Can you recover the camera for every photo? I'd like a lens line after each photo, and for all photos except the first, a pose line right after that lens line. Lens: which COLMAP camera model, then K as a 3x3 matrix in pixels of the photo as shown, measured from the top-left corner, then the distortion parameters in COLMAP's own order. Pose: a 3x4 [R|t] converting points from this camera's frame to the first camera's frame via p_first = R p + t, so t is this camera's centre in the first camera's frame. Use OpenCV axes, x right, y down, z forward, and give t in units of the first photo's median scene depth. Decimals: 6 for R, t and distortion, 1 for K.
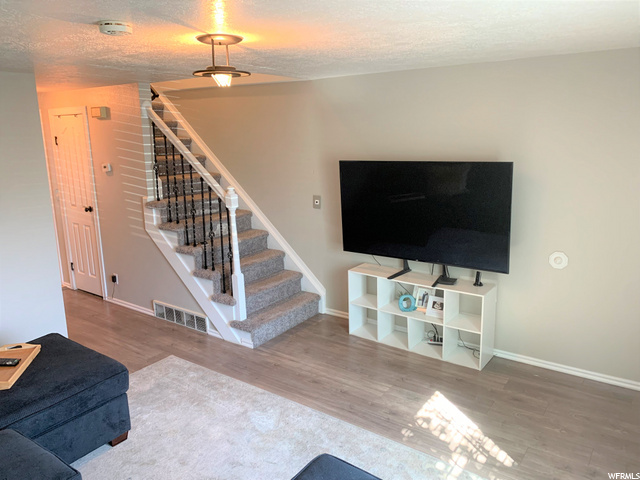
lens RADIAL K [[492.8, 0, 320.0], [0, 492.8, 240.0], [0, 0, 1]] dist [0.089908, -0.125785]
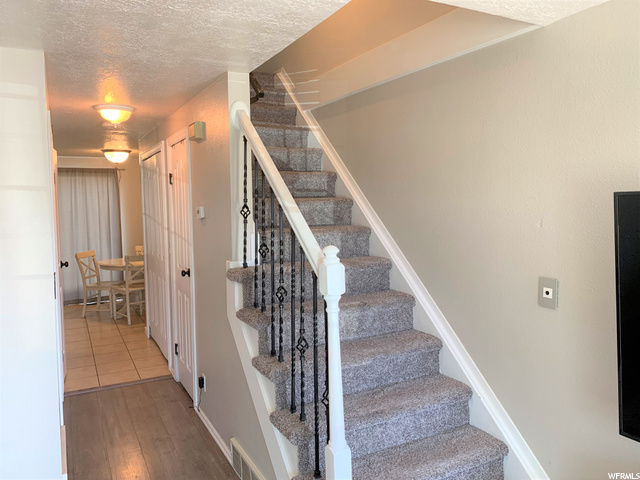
lens RADIAL K [[478.6, 0, 320.0], [0, 478.6, 240.0], [0, 0, 1]] dist [0.003729, 0.003992]
pose [[0.878430, 0.036462, -0.476478, 0.018066], [-0.095443, 0.990382, -0.100169, -0.069016], [0.468243, 0.133468, 0.873461, 0.594294]]
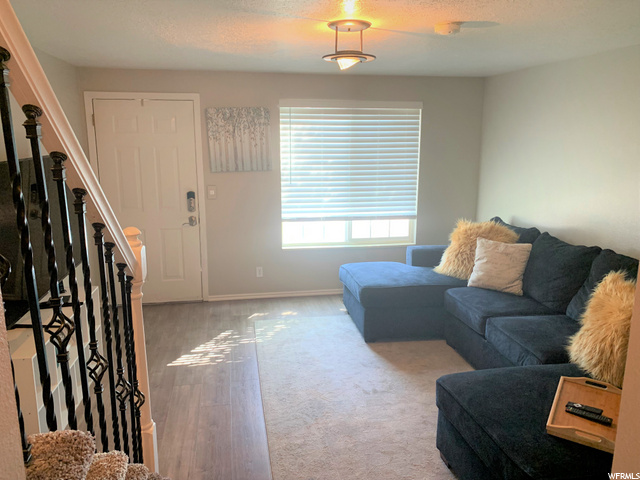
lens RADIAL K [[484.7, 0, 320.0], [0, 484.7, 240.0], [0, 0, 1]] dist [0.089072, -0.123571]
pose [[-0.725780, -0.137760, 0.673993, -0.559722], [0.148961, 0.925028, 0.349477, -0.219175], [-0.671606, 0.354042, -0.650845, 1.136919]]
